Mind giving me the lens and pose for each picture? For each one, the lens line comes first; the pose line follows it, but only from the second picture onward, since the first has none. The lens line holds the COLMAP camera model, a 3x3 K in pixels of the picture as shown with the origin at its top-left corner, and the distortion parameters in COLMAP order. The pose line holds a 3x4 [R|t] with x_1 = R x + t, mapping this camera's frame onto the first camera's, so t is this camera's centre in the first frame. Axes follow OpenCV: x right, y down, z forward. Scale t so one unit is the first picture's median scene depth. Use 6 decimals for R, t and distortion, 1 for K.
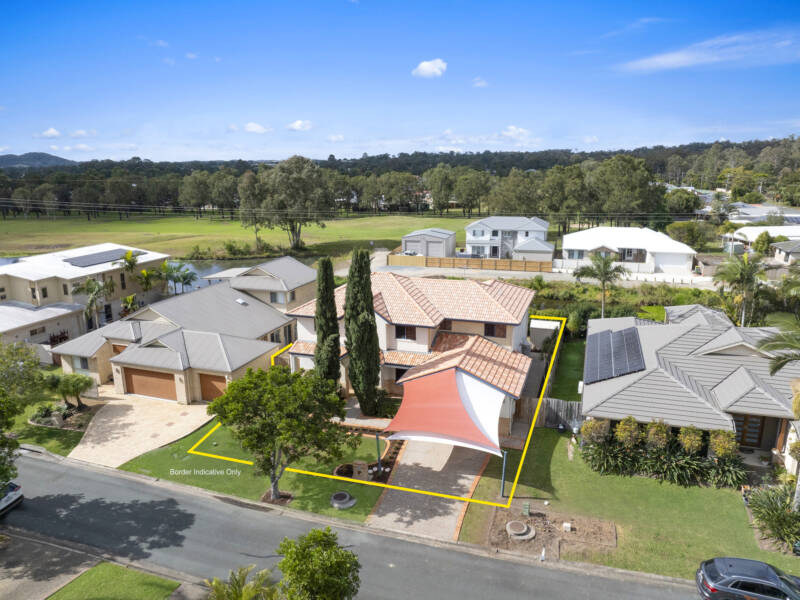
lens RADIAL K [[563.6, 0, 396.5], [0, 563.6, 299.6], [0, 0, 1]] dist [-0.035486, -0.003304]
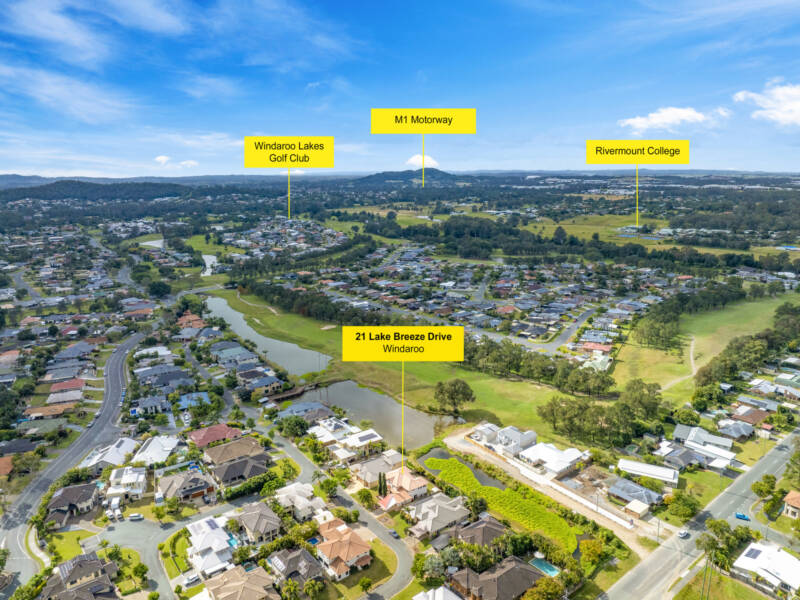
lens RADIAL K [[563.6, 0, 396.5], [0, 563.6, 299.6], [0, 0, 1]] dist [-0.035486, -0.003304]
pose [[0.811550, 0.131113, -0.569382, 1.171471], [-0.135364, 0.990175, 0.035074, -0.781428], [0.568387, 0.048609, 0.821324, -1.459009]]
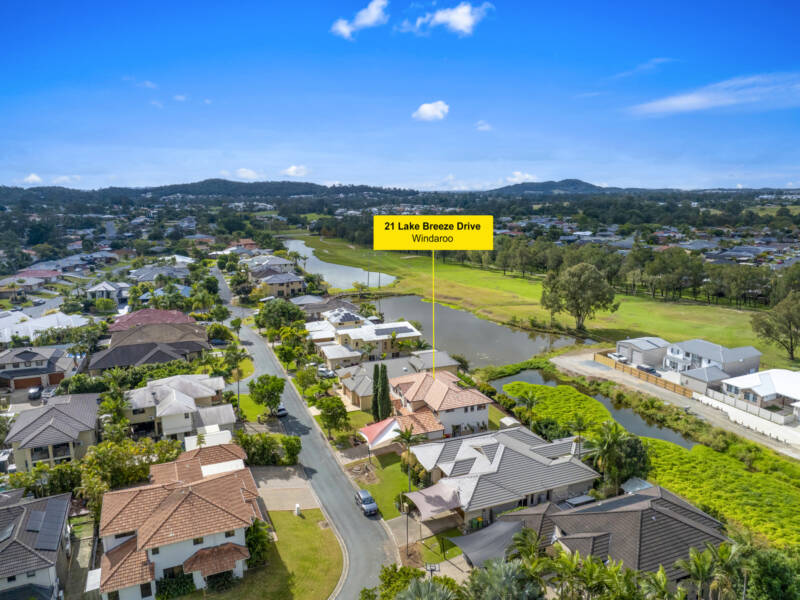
lens RADIAL K [[563.6, 0, 396.5], [0, 563.6, 299.6], [0, 0, 1]] dist [-0.035486, -0.003304]
pose [[0.647525, 0.149328, -0.747270, 0.651288], [-0.179047, 0.982974, 0.041281, -0.173214], [0.740712, 0.107066, 0.663237, -0.254752]]
